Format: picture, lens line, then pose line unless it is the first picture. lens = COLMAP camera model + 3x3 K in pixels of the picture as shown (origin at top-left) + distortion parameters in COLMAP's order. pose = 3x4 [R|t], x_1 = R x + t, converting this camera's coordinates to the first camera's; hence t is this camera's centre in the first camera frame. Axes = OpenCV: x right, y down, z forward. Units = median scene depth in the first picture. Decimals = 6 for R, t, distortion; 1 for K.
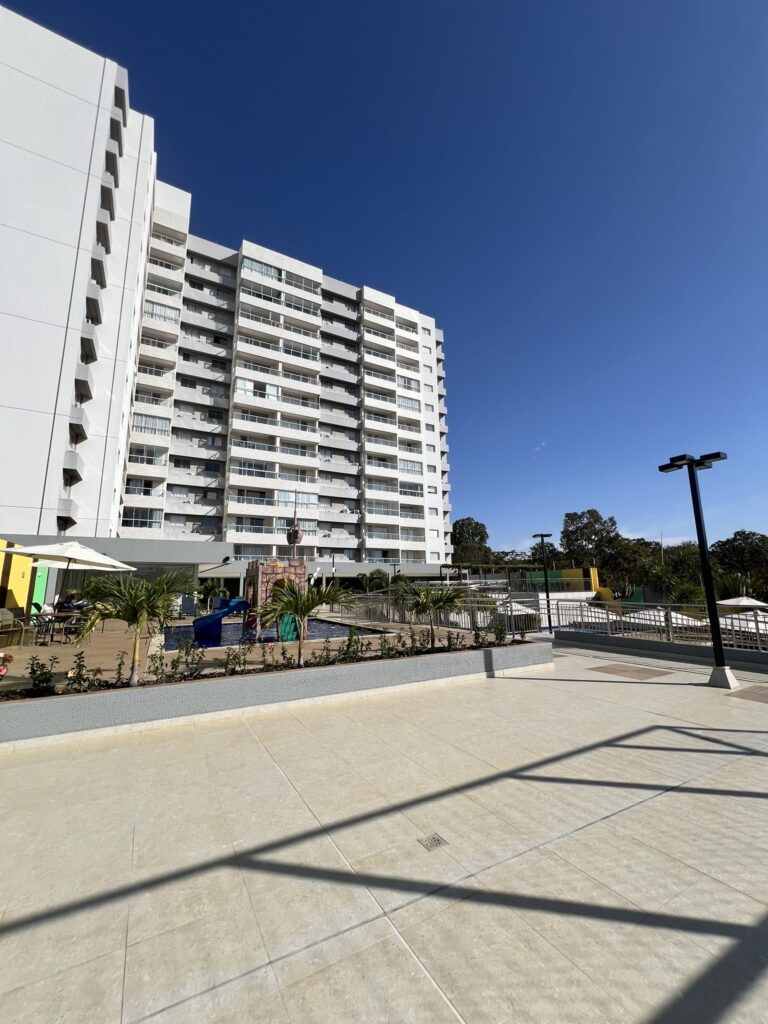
lens RADIAL K [[410.2, 0, 381.1], [0, 410.2, 510.4], [0, 0, 1]] dist [-0.003089, -0.000188]
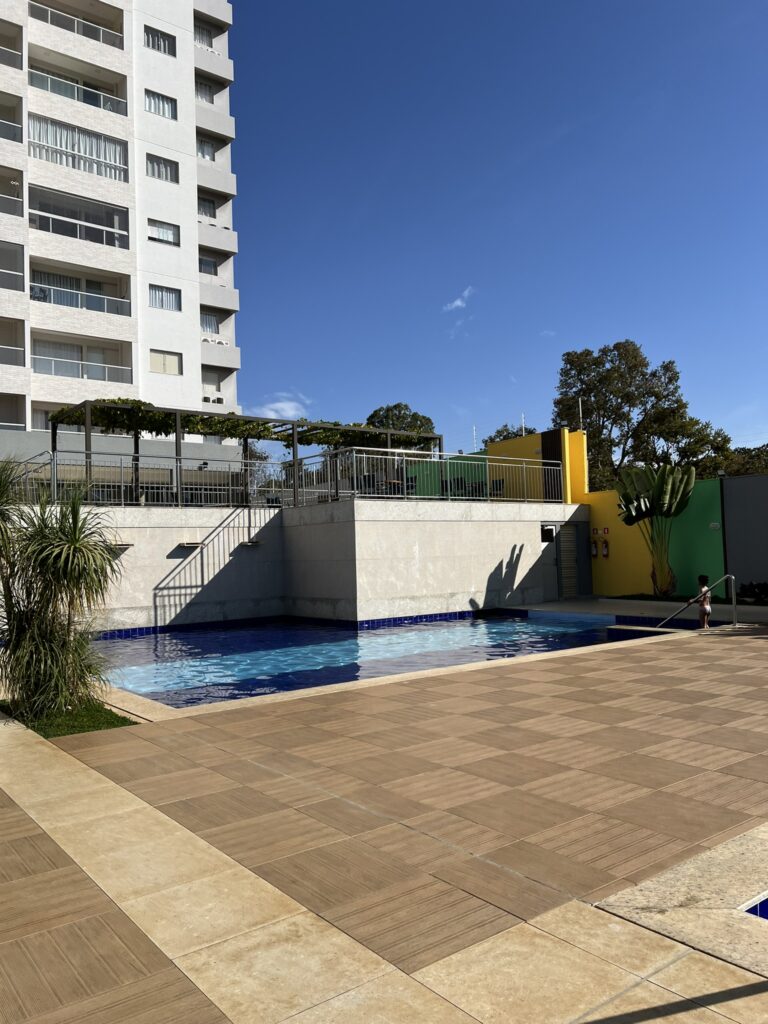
lens RADIAL K [[777.3, 0, 384.7], [0, 777.3, 518.7], [0, 0, 1]] dist [0.036269, -0.046693]
pose [[0.989193, -0.006586, 0.146468, 0.240440], [-0.013320, 0.990823, 0.134511, 0.107235], [-0.146010, -0.135009, 0.980027, 0.364844]]
